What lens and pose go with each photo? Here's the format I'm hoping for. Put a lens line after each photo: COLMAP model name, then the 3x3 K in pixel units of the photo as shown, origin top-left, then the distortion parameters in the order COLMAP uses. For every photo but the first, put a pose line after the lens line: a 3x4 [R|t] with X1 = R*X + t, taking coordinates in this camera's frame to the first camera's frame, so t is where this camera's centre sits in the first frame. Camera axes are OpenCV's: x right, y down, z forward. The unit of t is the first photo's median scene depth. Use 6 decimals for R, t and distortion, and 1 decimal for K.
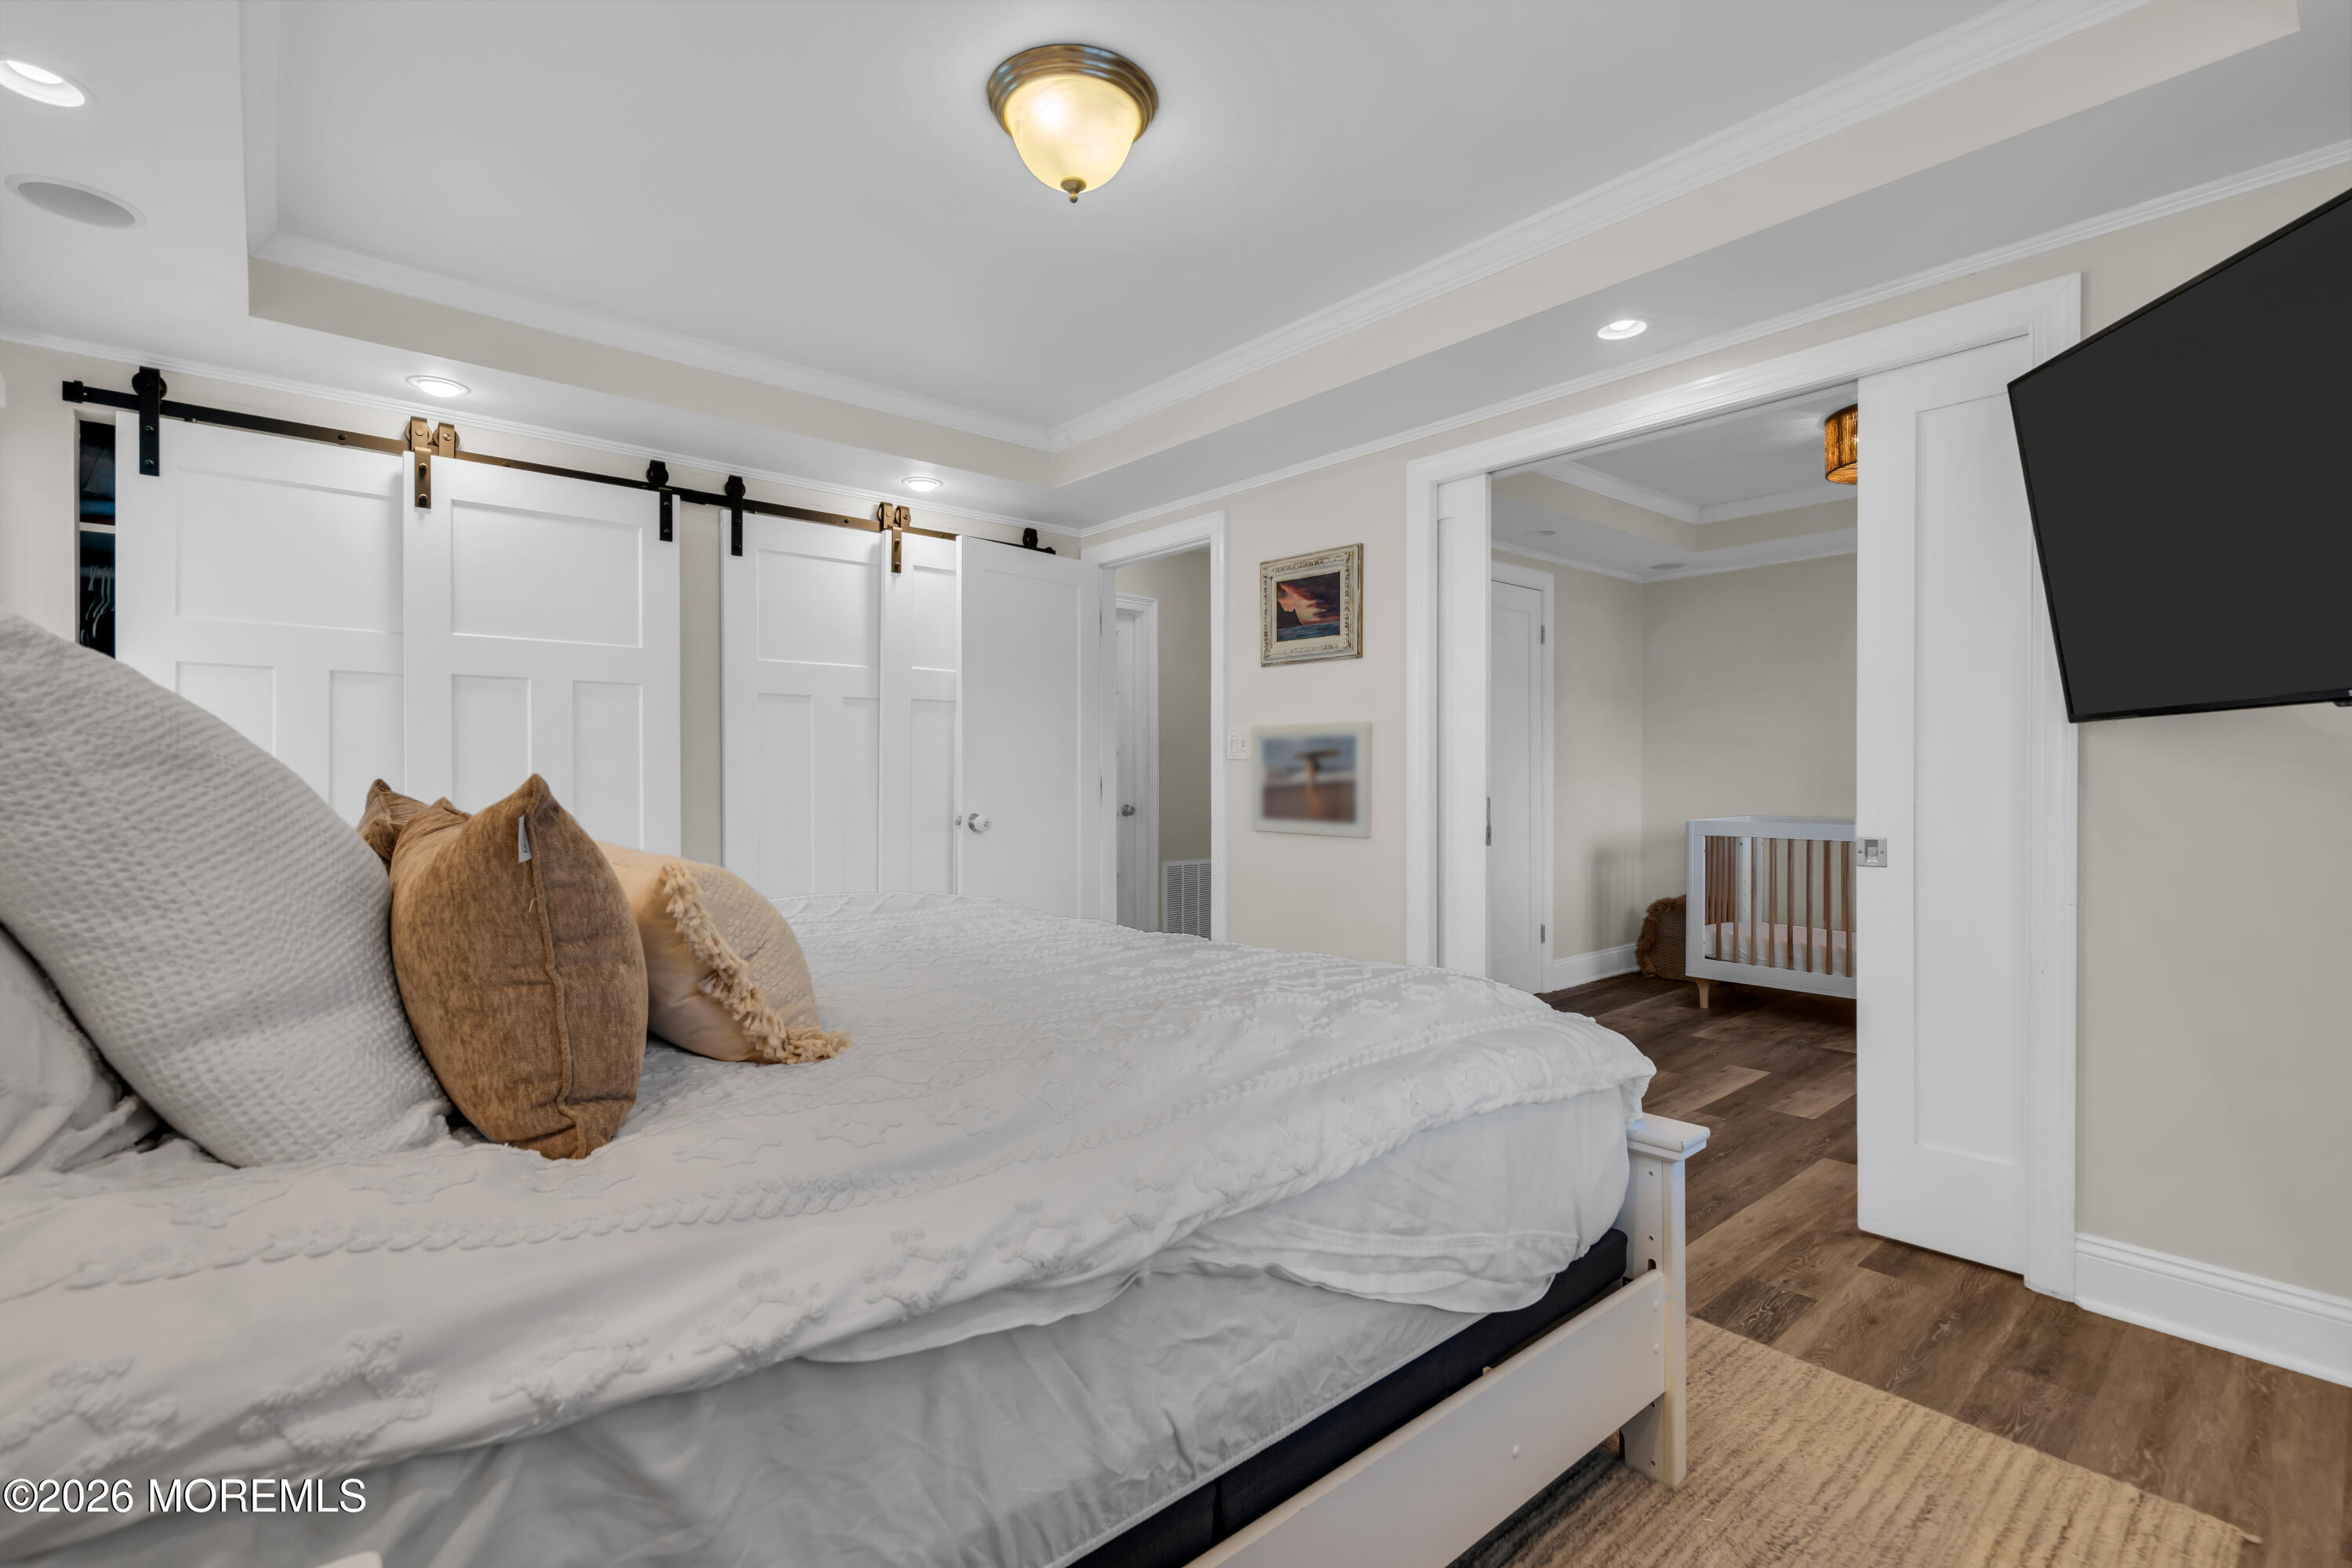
lens RADIAL K [[1055.0, 0, 1176.0], [0, 1055.0, 784.0], [0, 0, 1]] dist [-0.002717, -0.000659]
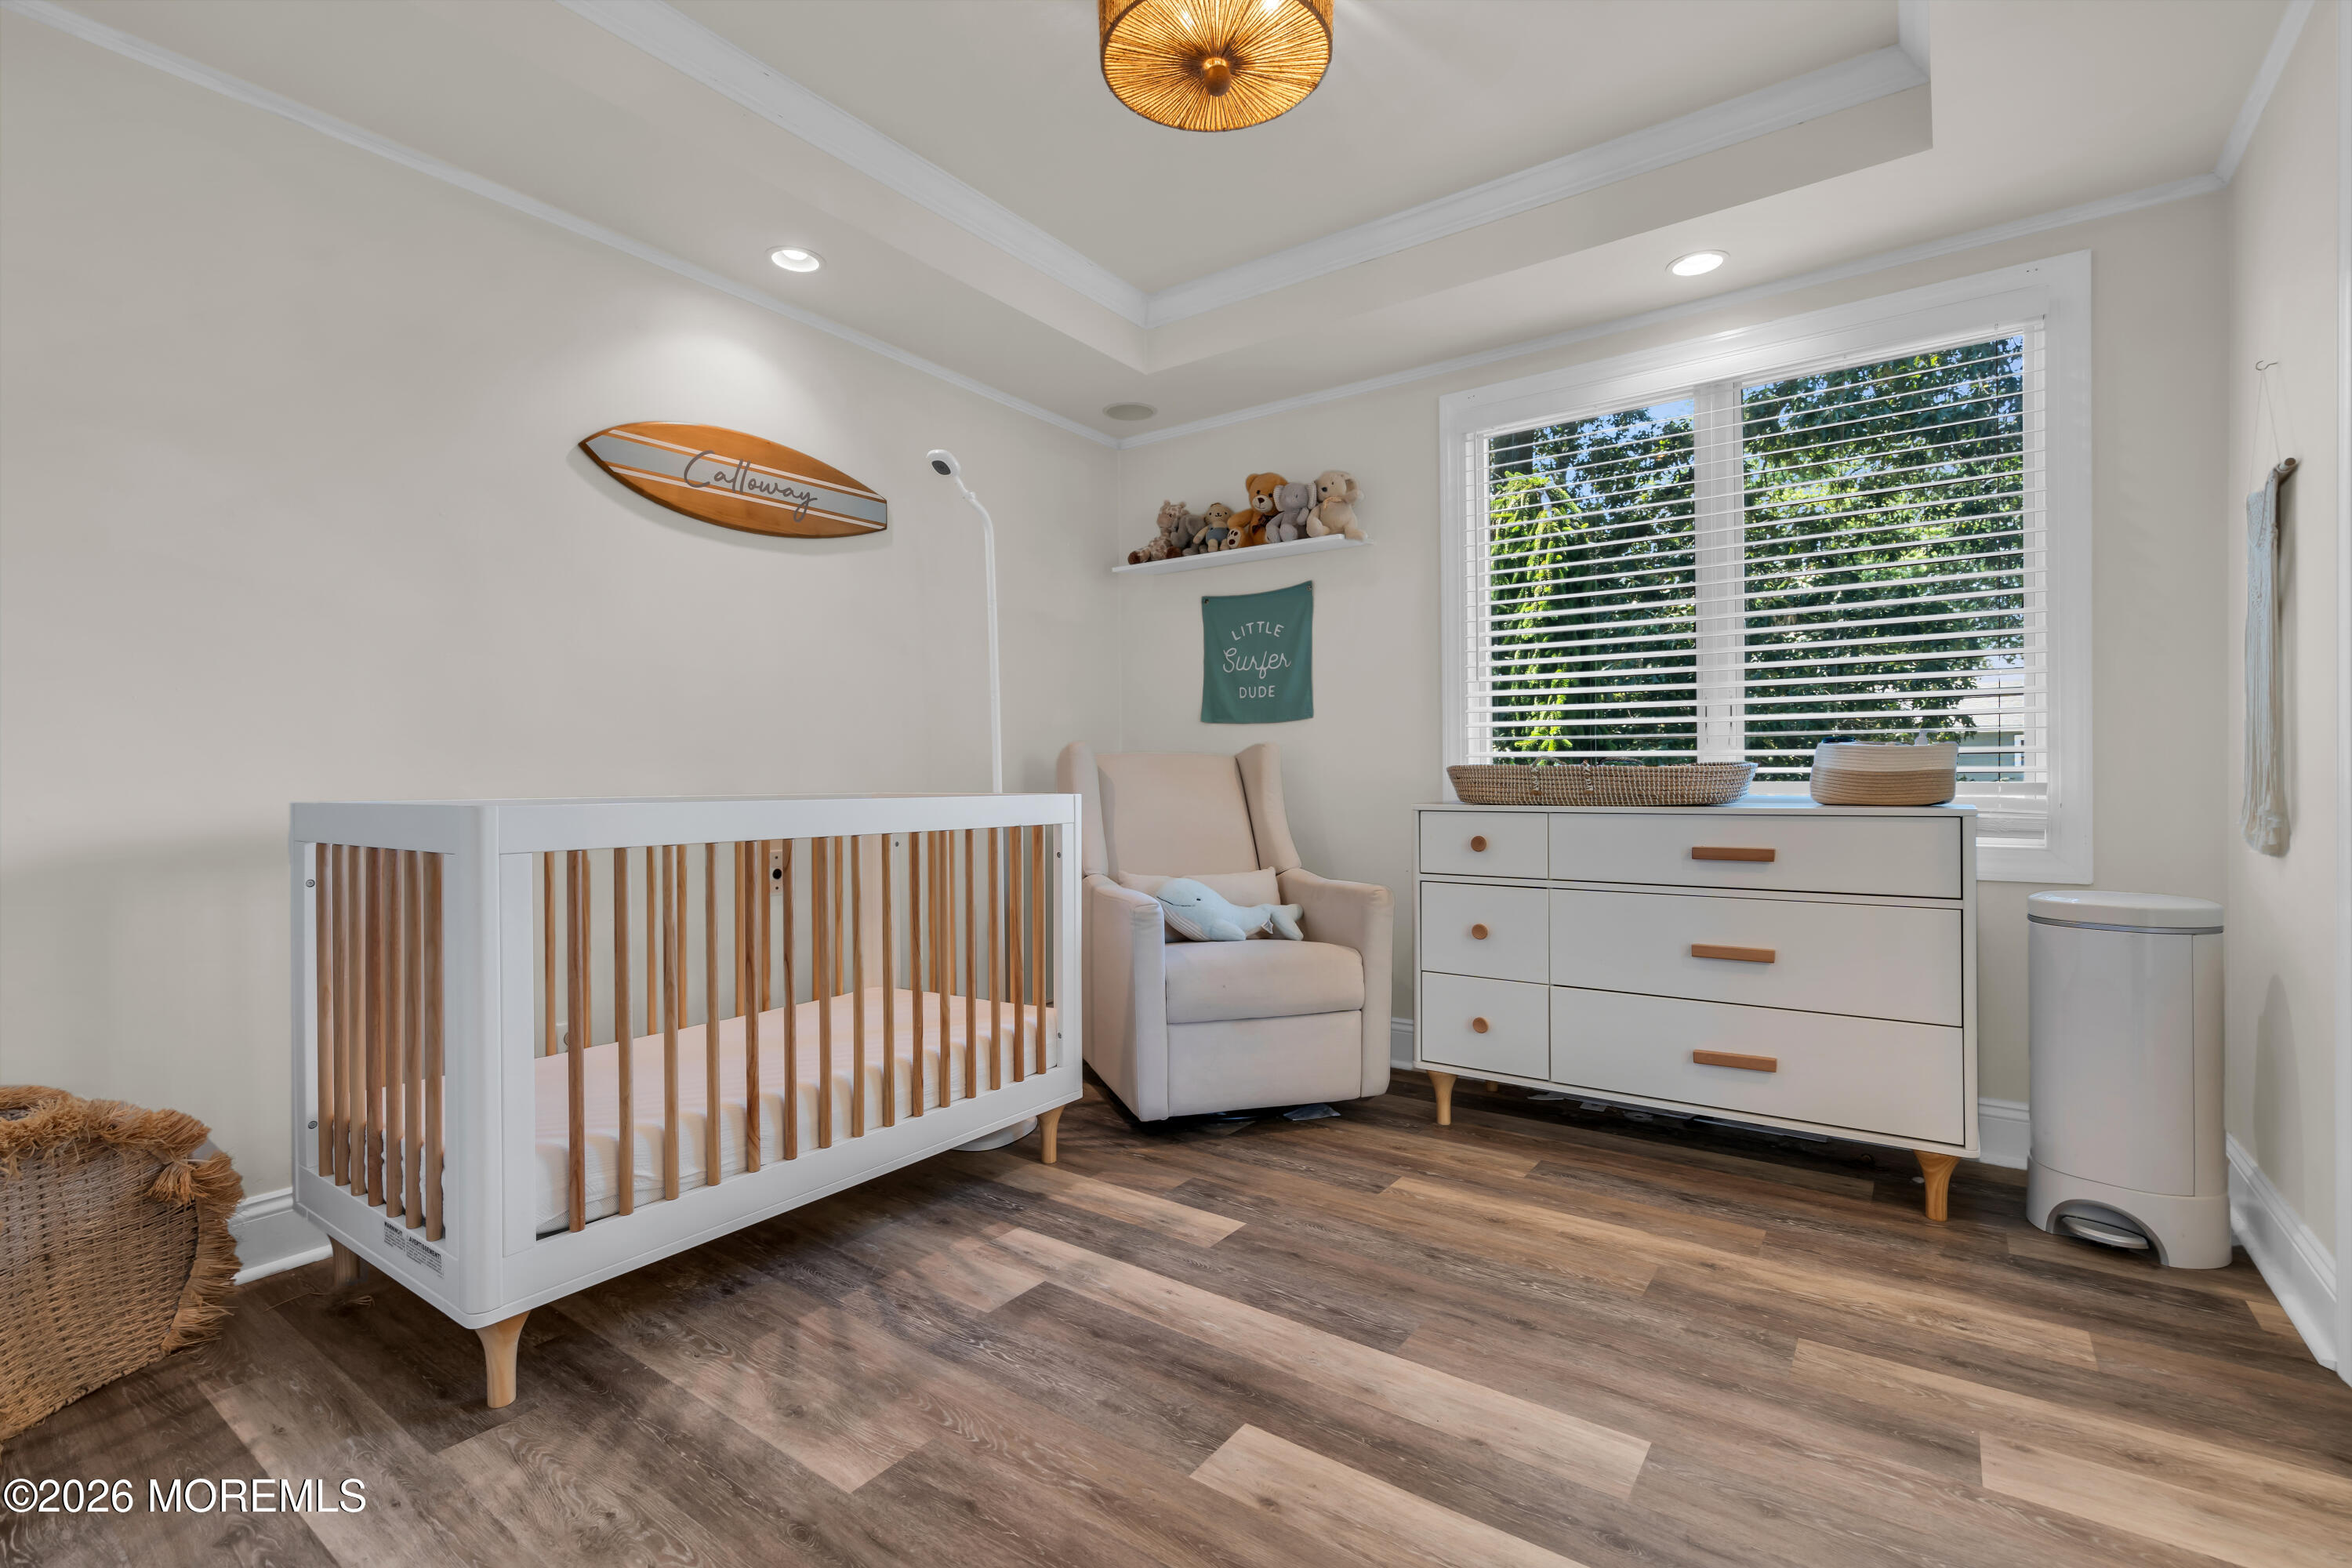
lens RADIAL K [[1076.5, 0, 1168.7], [0, 1076.5, 789.7], [0, 0, 1]] dist [0.000415, -0.000630]
pose [[-0.228252, -0.011146, 0.973538, 0.211382], [0.005125, 0.999907, 0.012649, 0.040903], [-0.973589, 0.007876, -0.228173, 1.227123]]
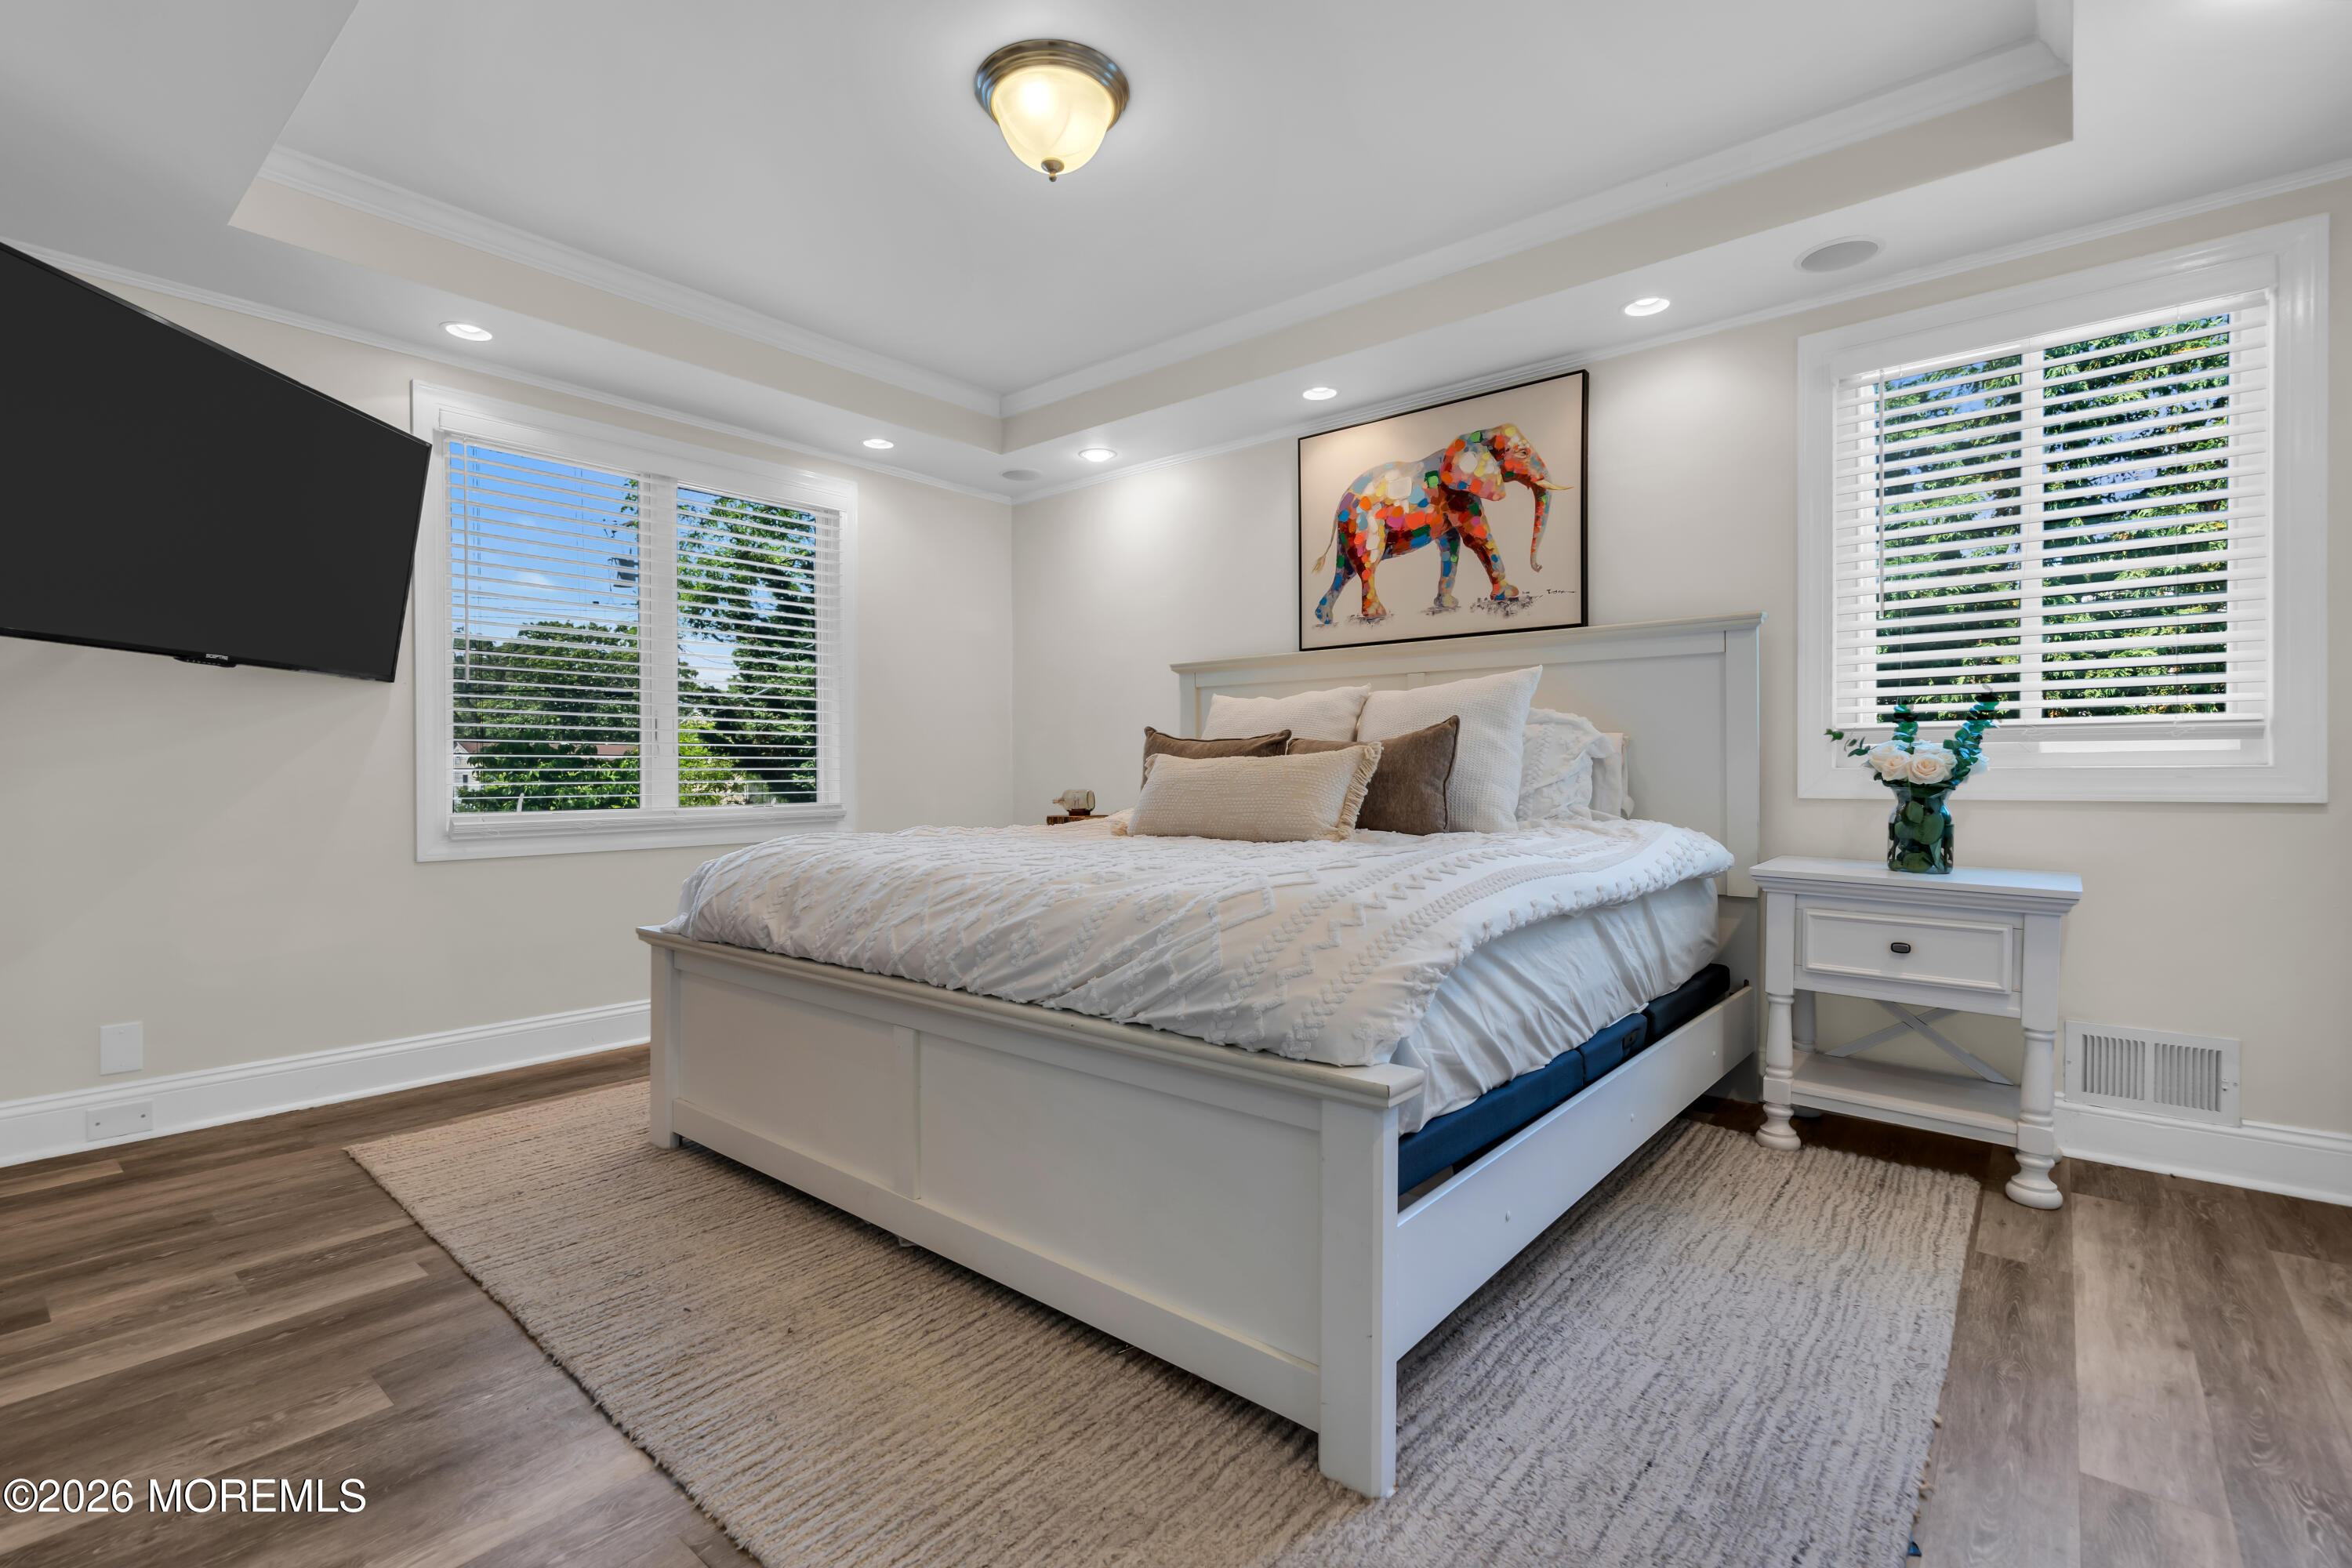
lens RADIAL K [[1066.0, 0, 1165.5], [0, 1066.0, 775.6], [0, 0, 1]] dist [-0.005489, -0.000420]
pose [[-0.986502, 0.000494, -0.163746, -0.017420], [0.001011, 0.999995, -0.003079, 0.041493], [0.163744, -0.003203, -0.986498, 1.237287]]
